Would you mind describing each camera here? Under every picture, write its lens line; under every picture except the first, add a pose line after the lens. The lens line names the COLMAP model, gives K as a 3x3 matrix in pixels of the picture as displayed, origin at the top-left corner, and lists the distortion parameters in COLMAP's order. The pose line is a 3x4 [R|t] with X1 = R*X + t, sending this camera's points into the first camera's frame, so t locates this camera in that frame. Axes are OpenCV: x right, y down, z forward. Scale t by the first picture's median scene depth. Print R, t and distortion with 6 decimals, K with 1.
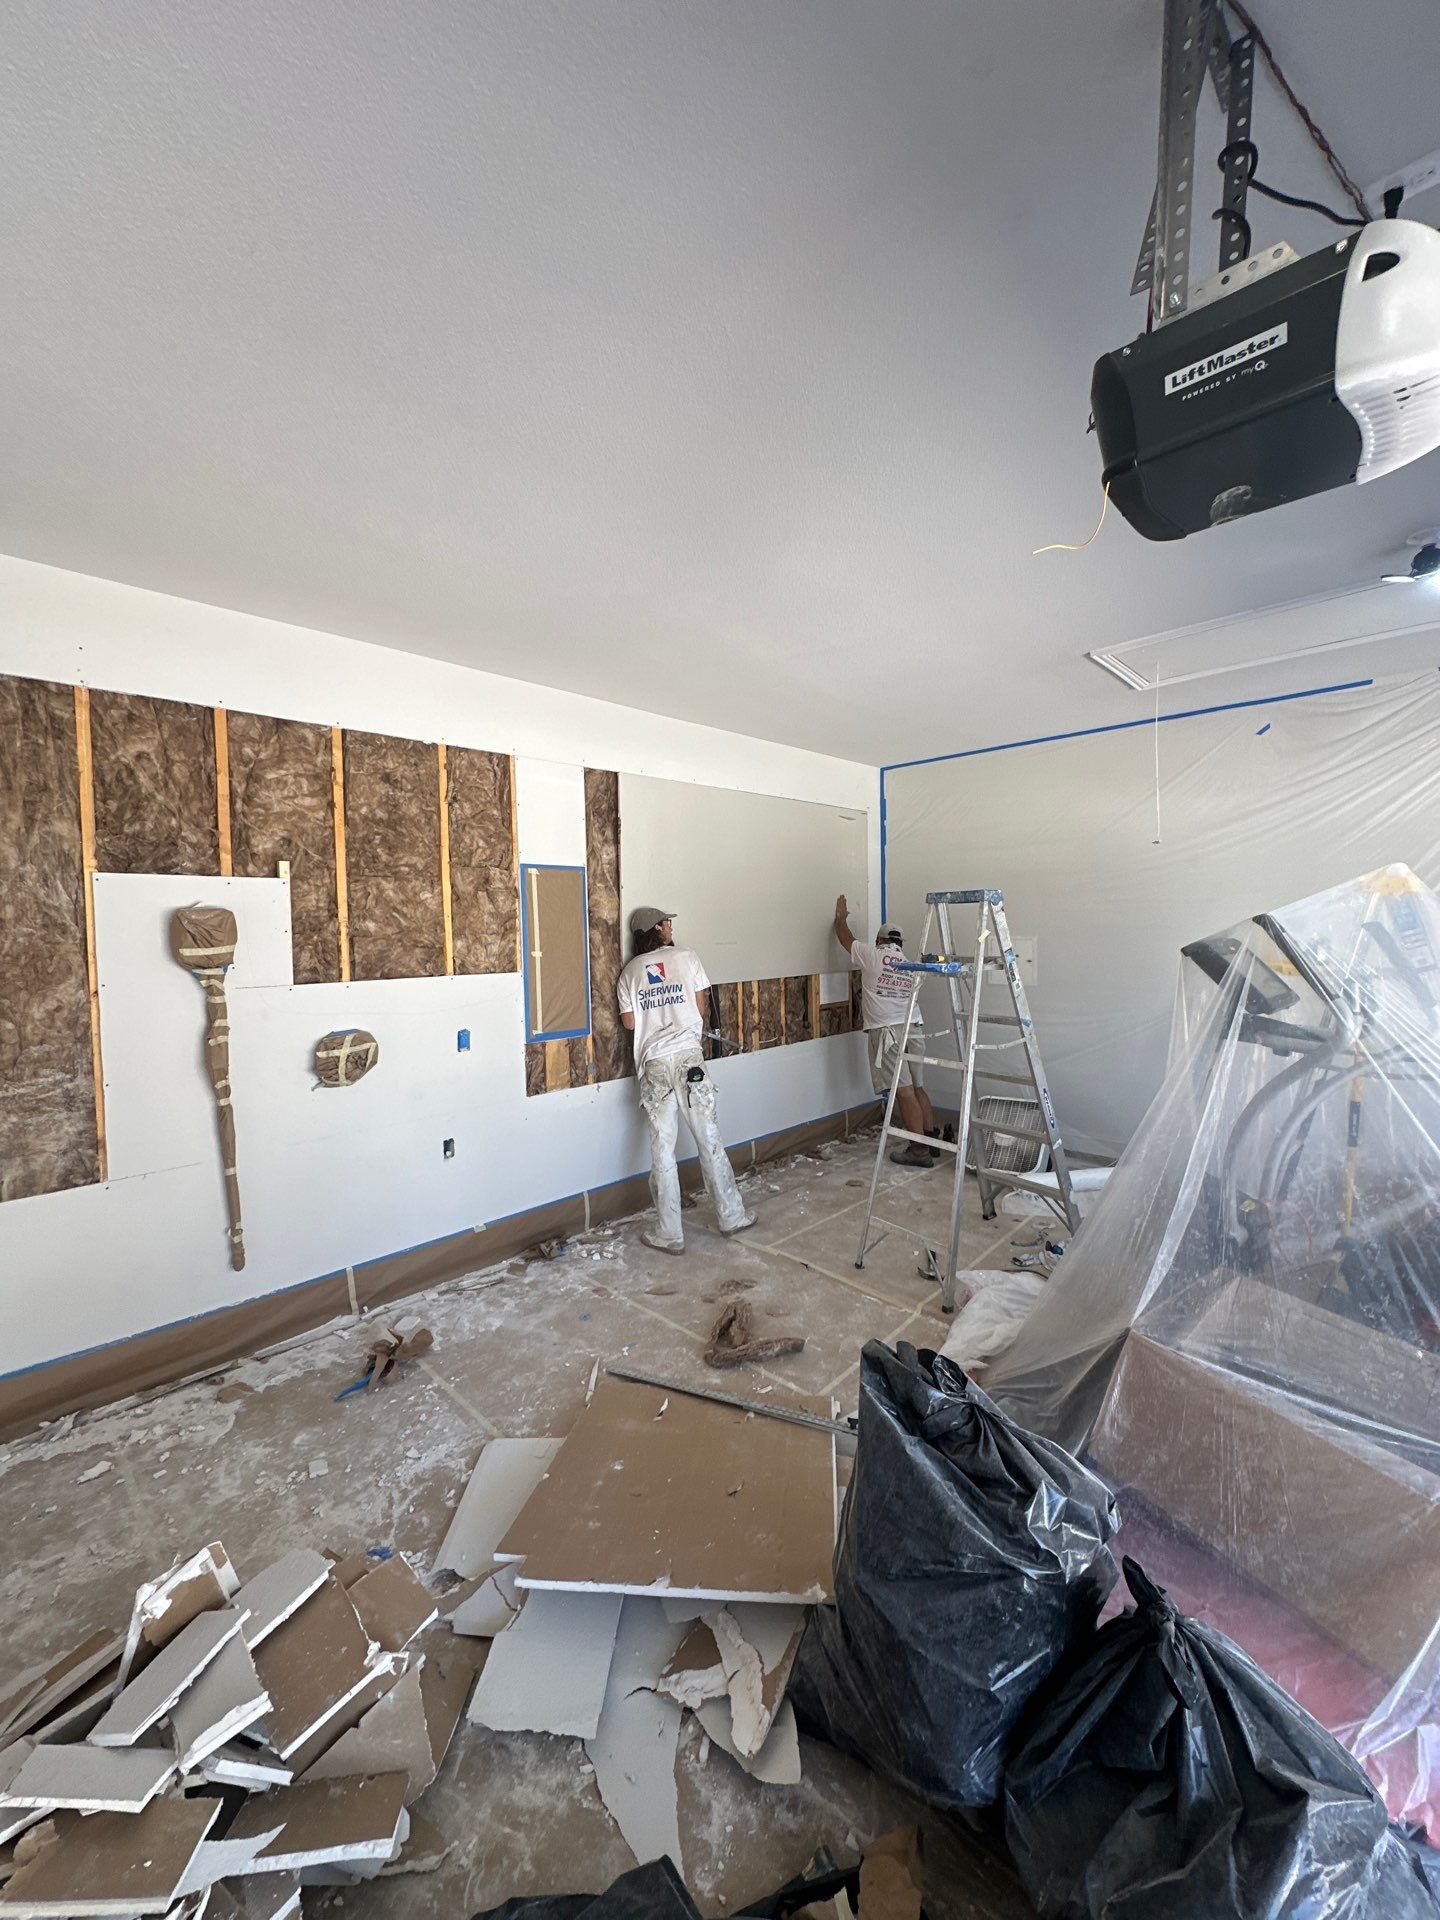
lens RADIAL K [[764.6, 0, 722.6], [0, 764.6, 962.0], [0, 0, 1]] dist [-0.004074, 0.000934]
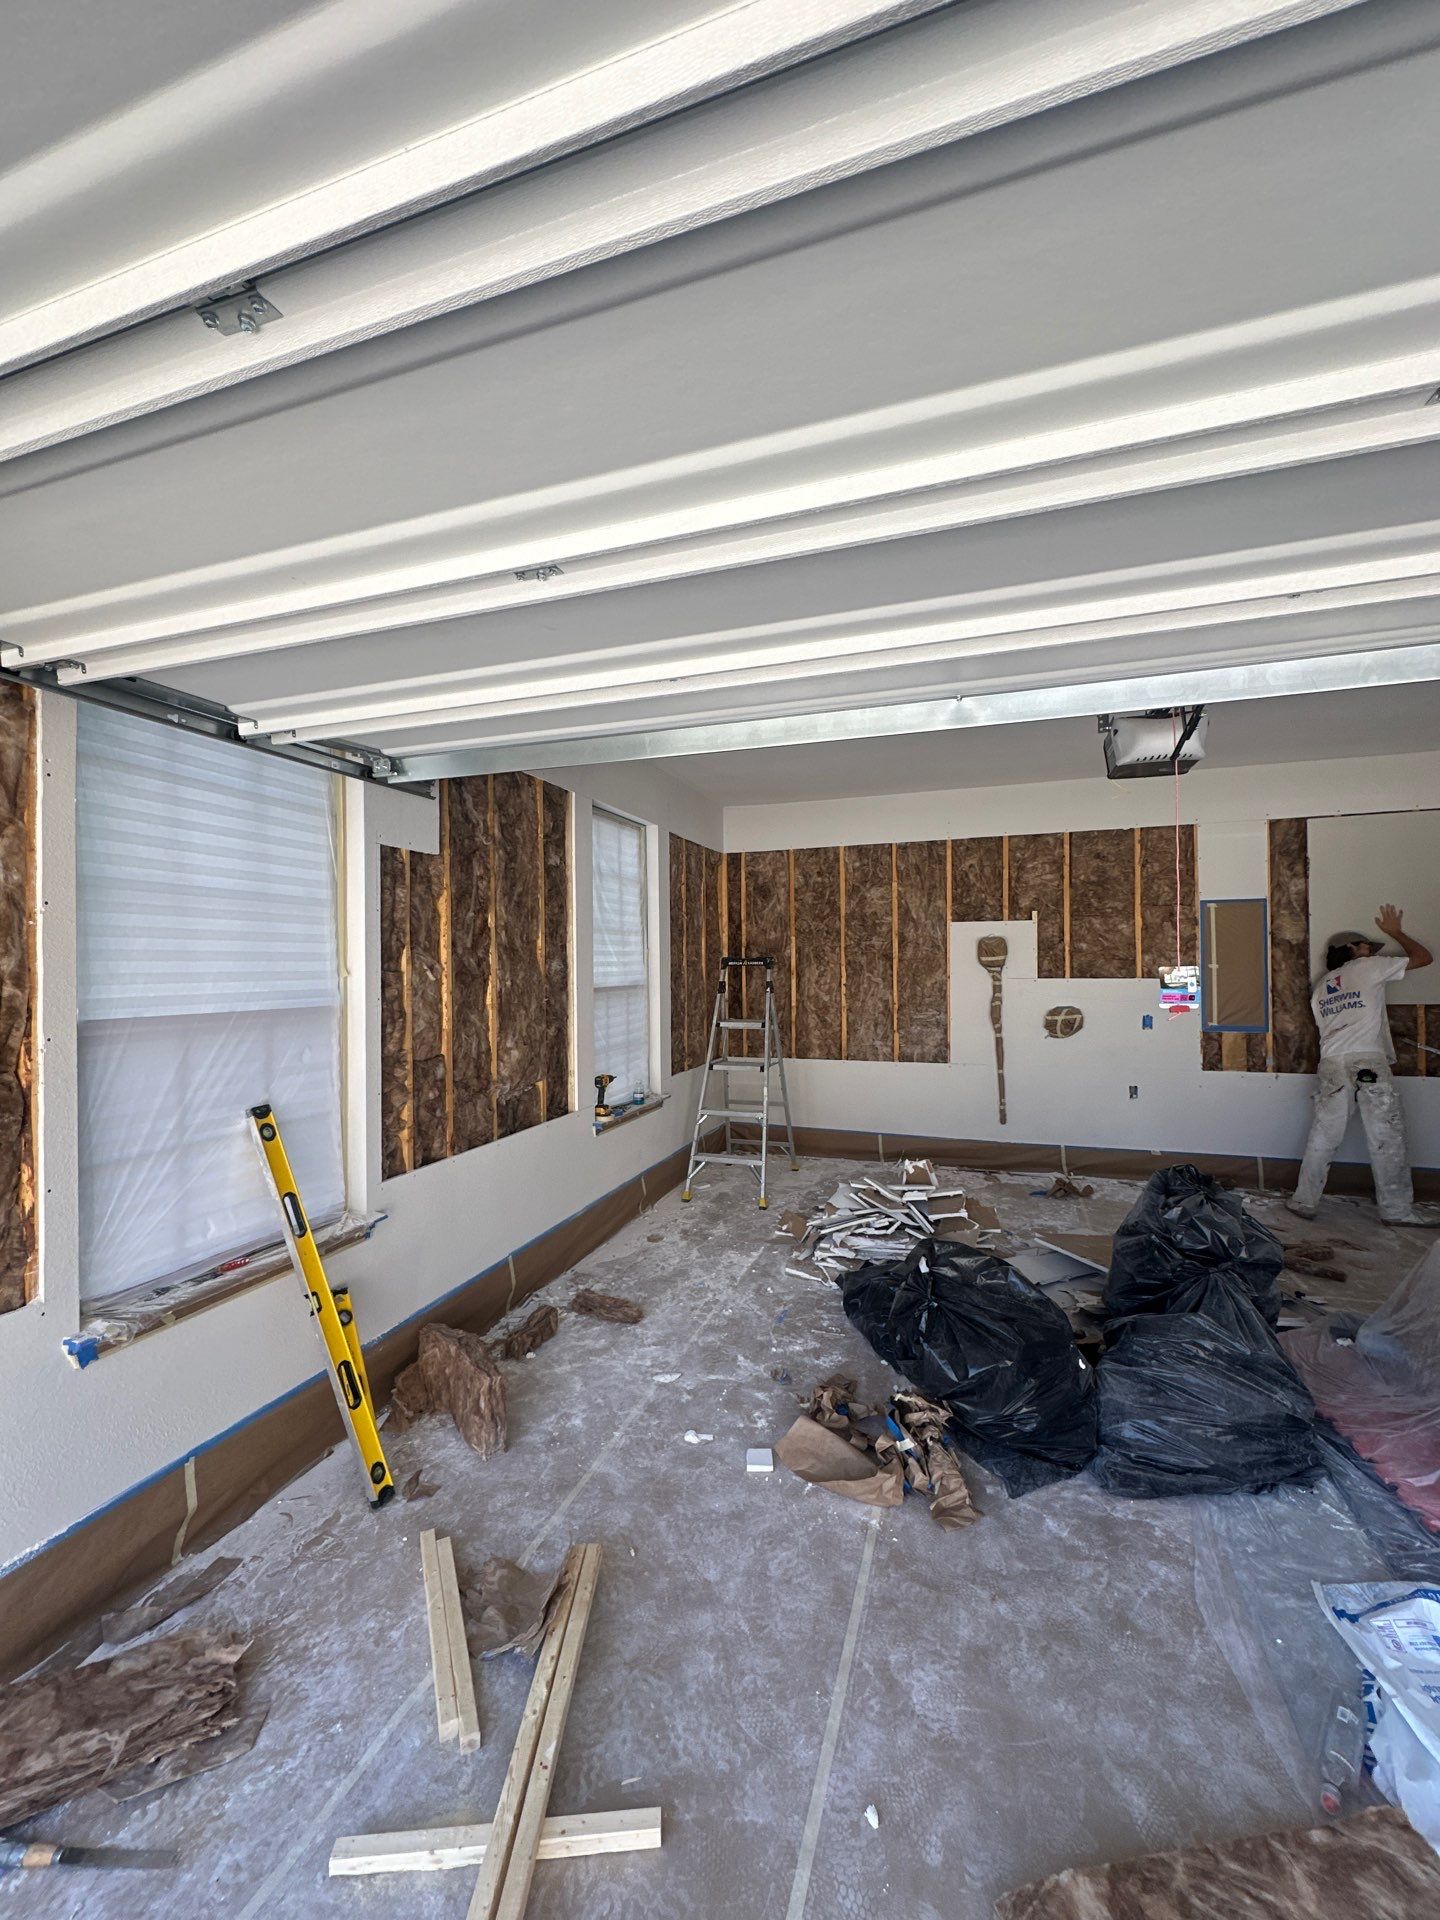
lens RADIAL K [[763.6, 0, 724.0], [0, 763.6, 958.2], [0, 0, 1]] dist [-0.004581, 0.001064]
pose [[0.426411, 0.005711, -0.904511, 0.682184], [-0.041471, 0.999052, -0.013242, 0.033219], [0.903578, 0.043158, 0.426244, -0.403734]]
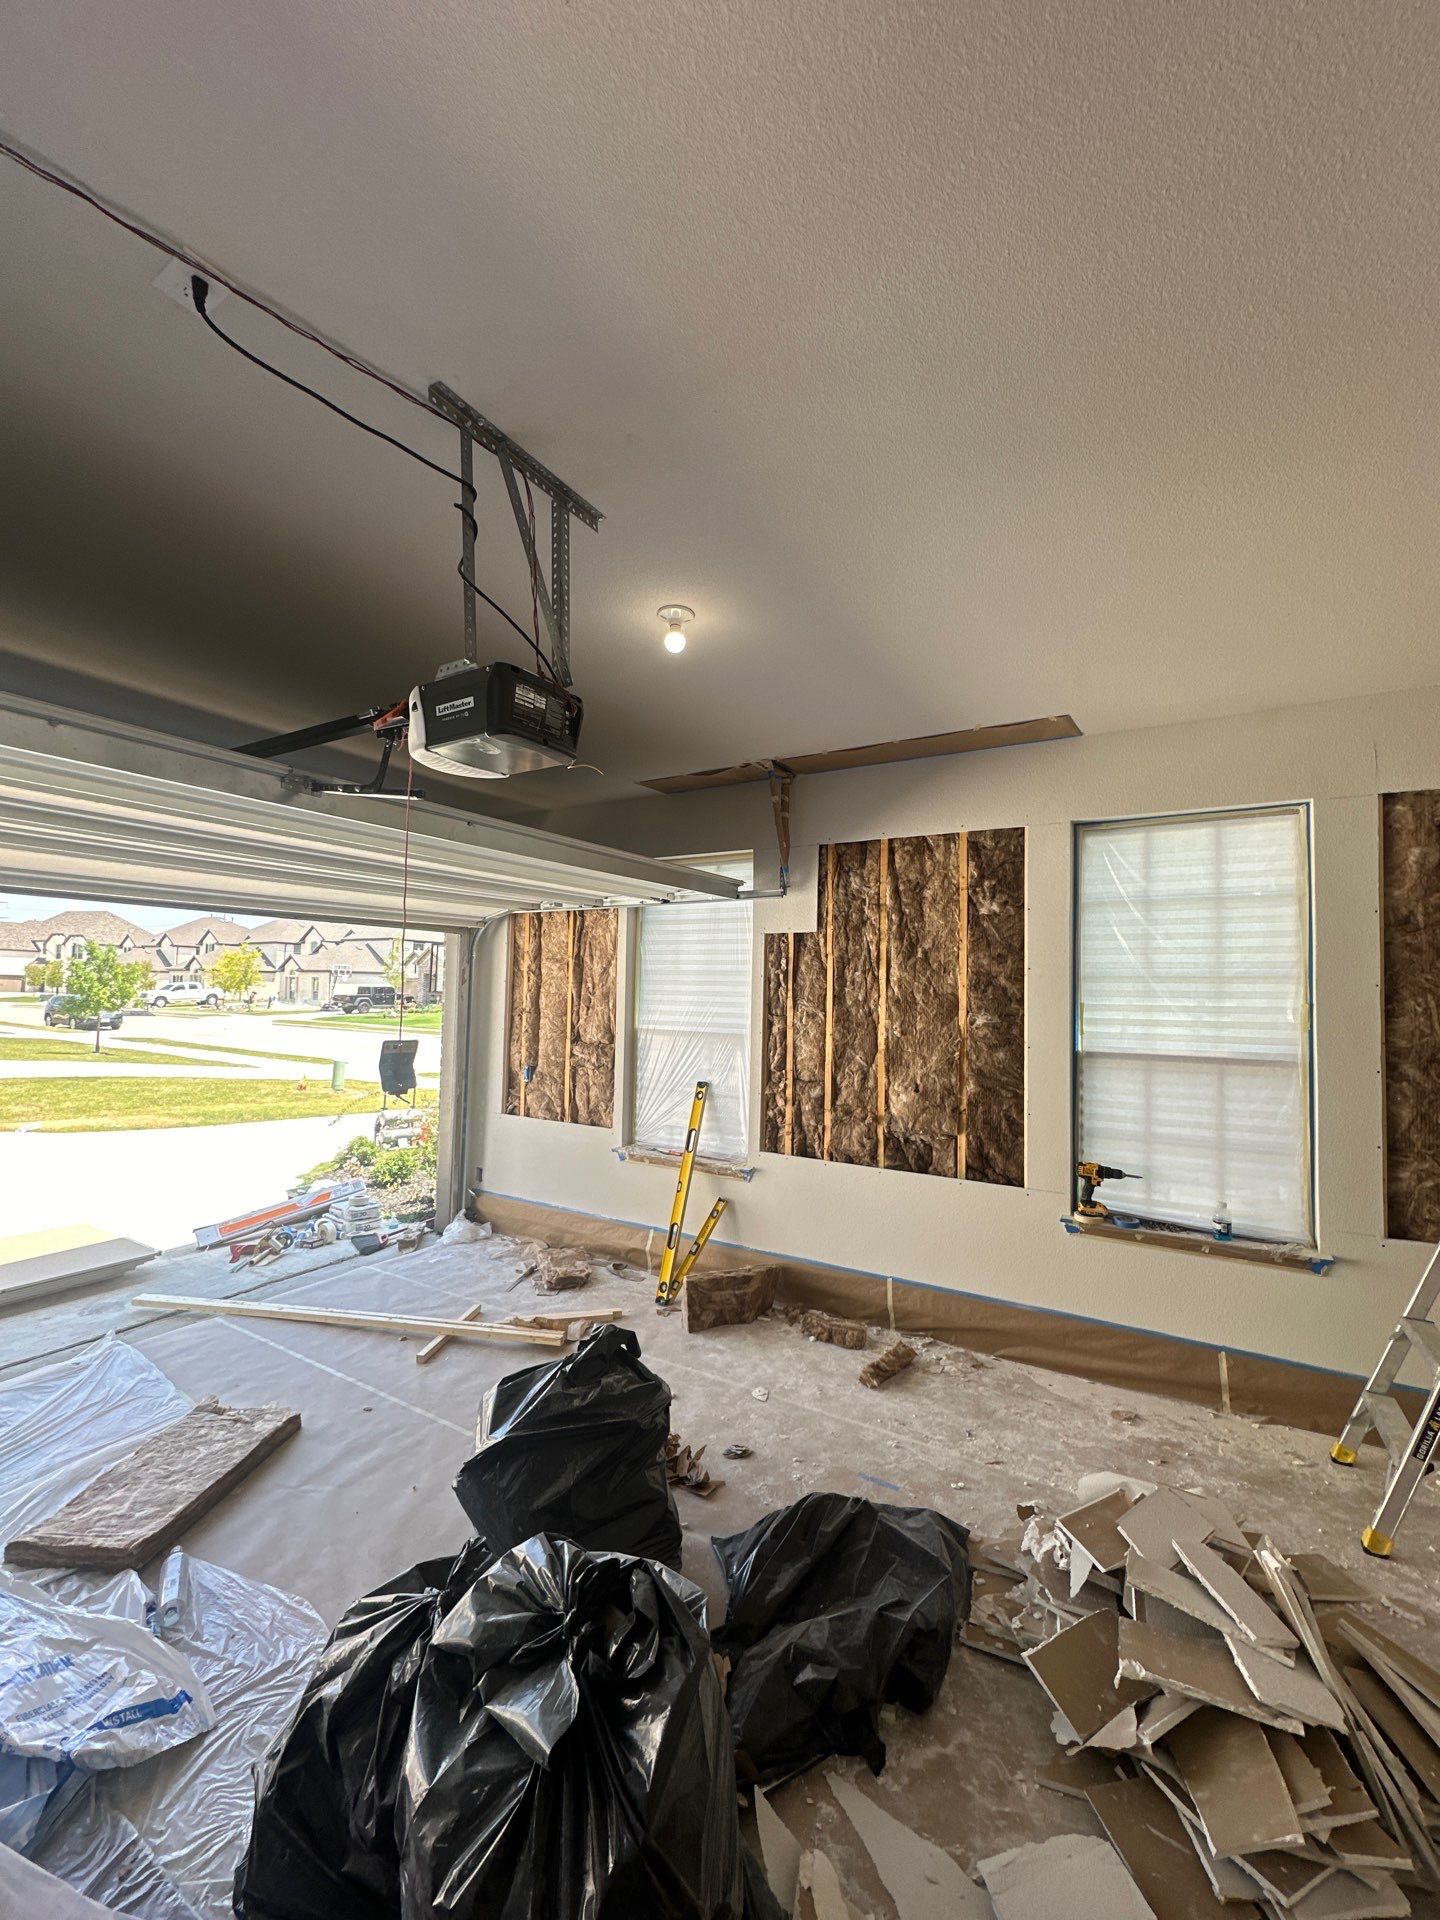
lens RADIAL K [[763.6, 0, 721.7], [0, 763.6, 957.5], [0, 0, 1]] dist [-0.004581, 0.001064]
pose [[-0.973644, -0.009871, -0.227857, 0.160582], [-0.011827, 0.999904, 0.007220, -0.050575], [0.227764, 0.009724, -0.973668, 0.801882]]
